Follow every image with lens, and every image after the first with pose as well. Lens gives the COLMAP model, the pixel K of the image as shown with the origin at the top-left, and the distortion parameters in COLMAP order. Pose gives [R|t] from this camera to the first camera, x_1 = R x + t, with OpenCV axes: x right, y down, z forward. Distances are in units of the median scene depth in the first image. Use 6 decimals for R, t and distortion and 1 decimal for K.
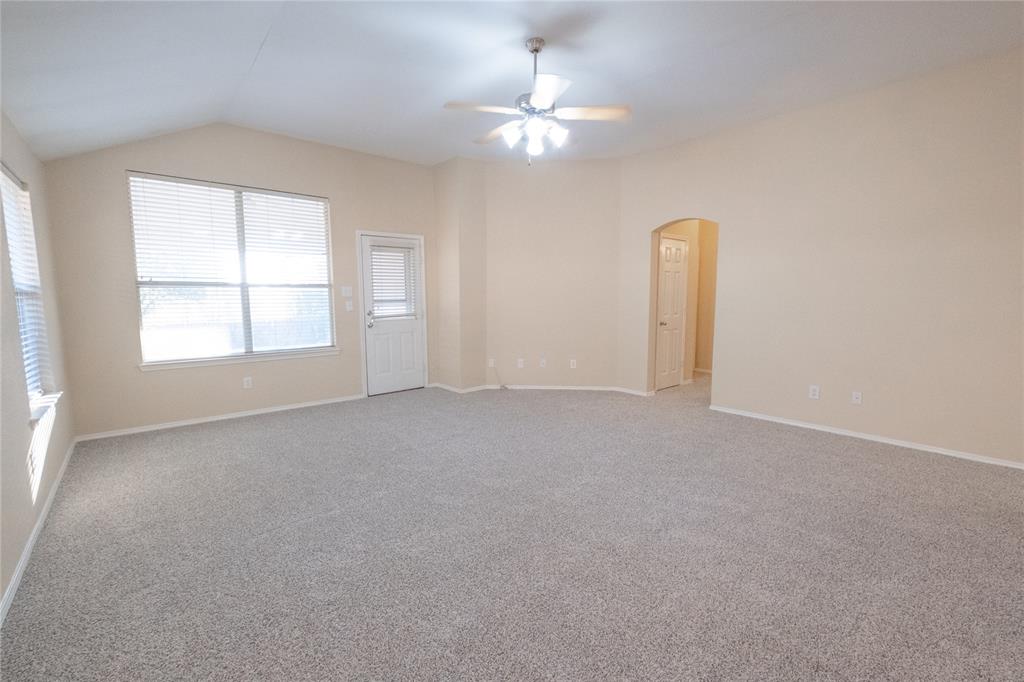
lens RADIAL K [[439.2, 0, 510.5], [0, 439.2, 339.8], [0, 0, 1]] dist [-0.002415, -0.000327]
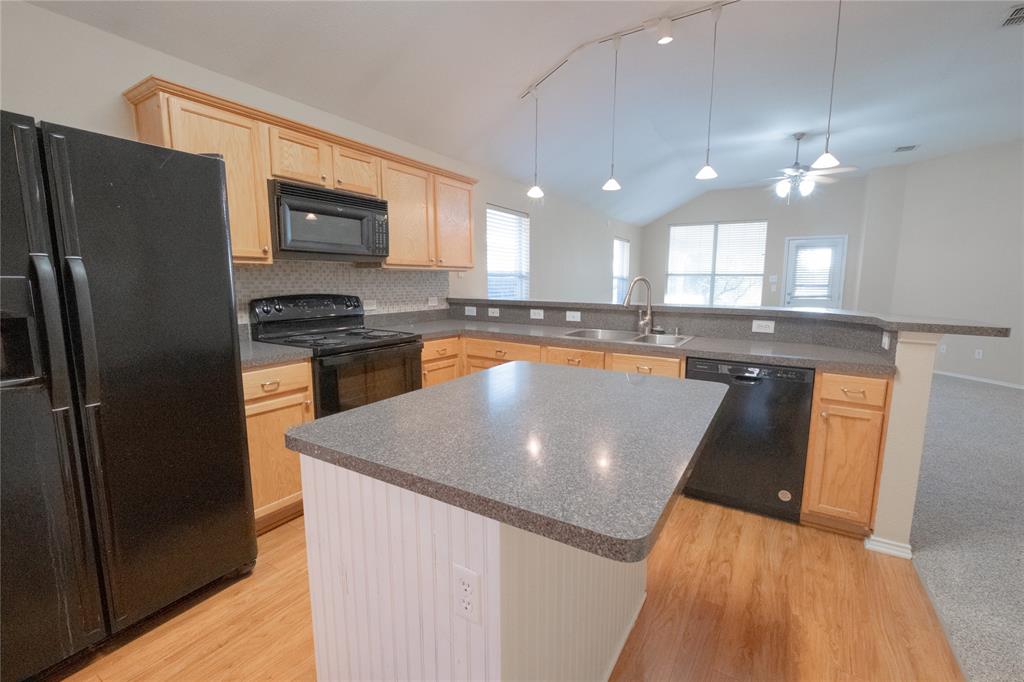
lens RADIAL K [[439.2, 0, 512.7], [0, 439.2, 340.9], [0, 0, 1]] dist [-0.002415, -0.000327]
pose [[0.291602, 0.134949, -0.946973, 0.840961], [-0.109647, 0.988188, 0.107058, 0.039709], [0.950235, 0.072615, 0.302954, -0.306378]]
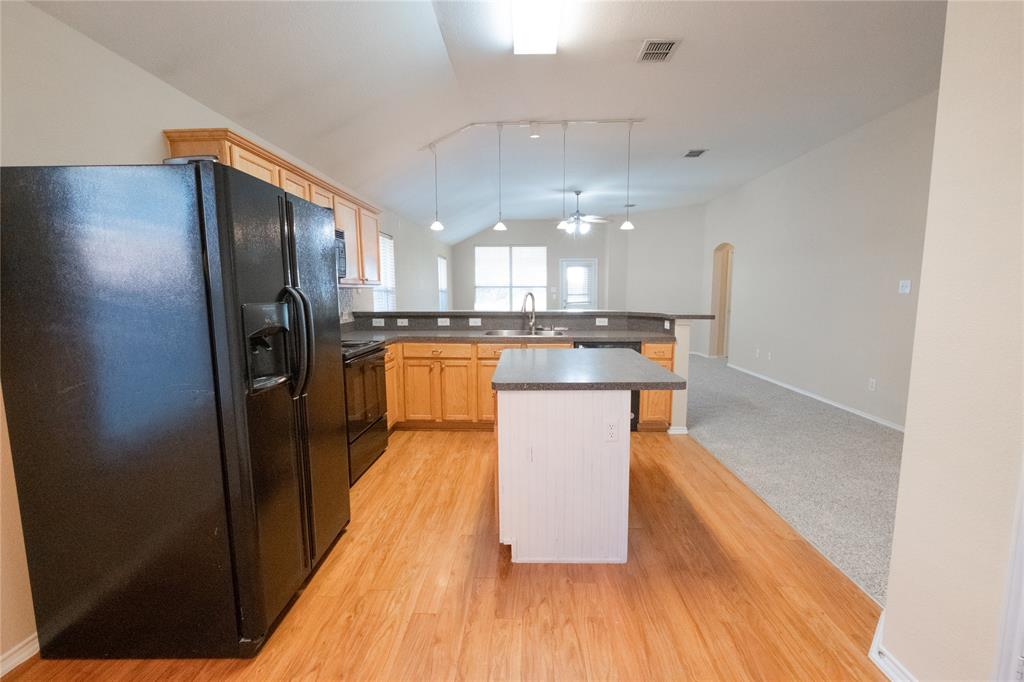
lens RADIAL K [[439.2, 0, 514.1], [0, 439.2, 340.0], [0, 0, 1]] dist [-0.002415, -0.000327]
pose [[0.731136, 0.074991, -0.678097, 0.887754], [-0.069758, 0.996948, 0.035039, 0.063217], [0.678656, 0.021684, 0.734136, -0.602830]]
